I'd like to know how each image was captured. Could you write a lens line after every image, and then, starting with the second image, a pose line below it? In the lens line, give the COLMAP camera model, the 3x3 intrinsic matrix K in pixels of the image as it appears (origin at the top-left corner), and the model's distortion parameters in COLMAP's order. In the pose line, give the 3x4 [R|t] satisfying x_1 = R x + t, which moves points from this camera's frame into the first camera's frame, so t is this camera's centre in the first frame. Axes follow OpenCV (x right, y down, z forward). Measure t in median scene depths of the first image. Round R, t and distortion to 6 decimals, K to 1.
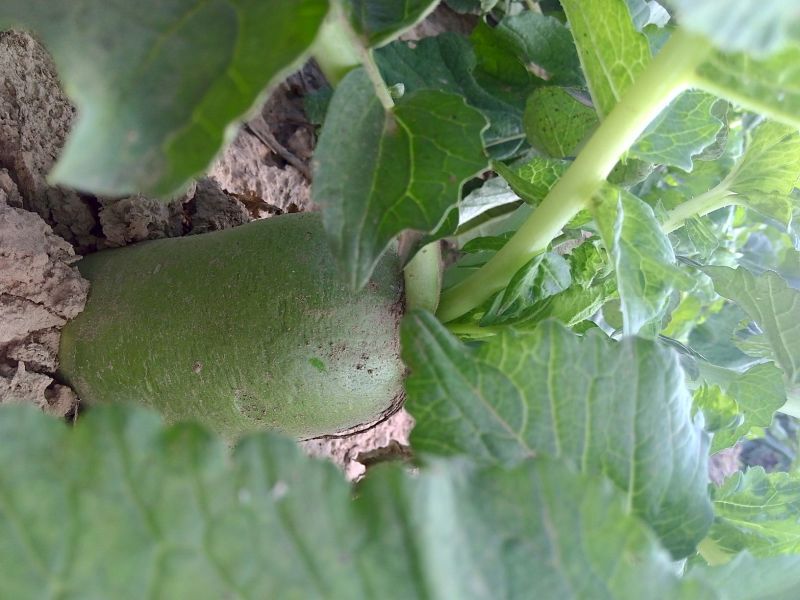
lens RADIAL K [[748.1, 0, 400.0], [0, 748.1, 300.0], [0, 0, 1]] dist [0.120616, -0.294426]
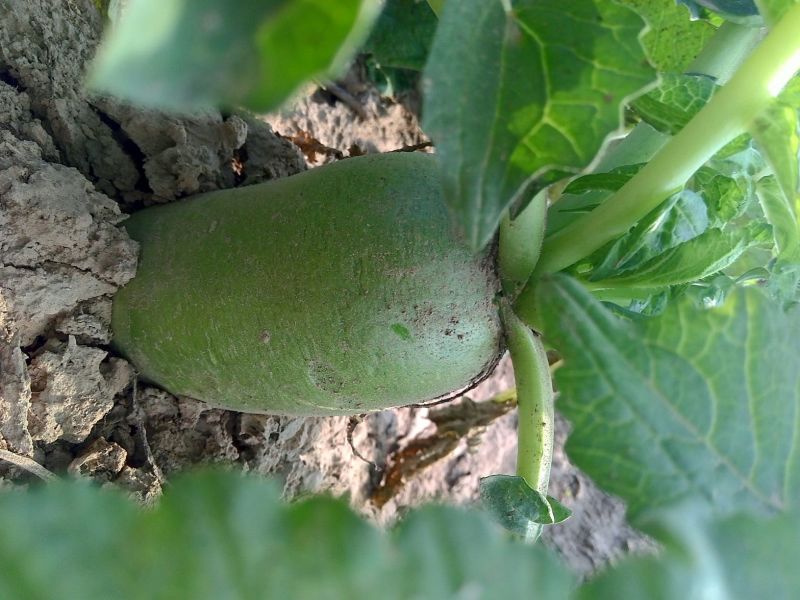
lens RADIAL K [[746.2, 0, 398.2], [0, 746.2, 321.5], [0, 0, 1]] dist [0.113434, -0.294819]
pose [[0.997887, -0.030138, -0.057558, -0.061231], [0.036178, 0.993605, 0.106958, -0.018048], [0.053966, -0.108815, 0.992596, 0.133383]]
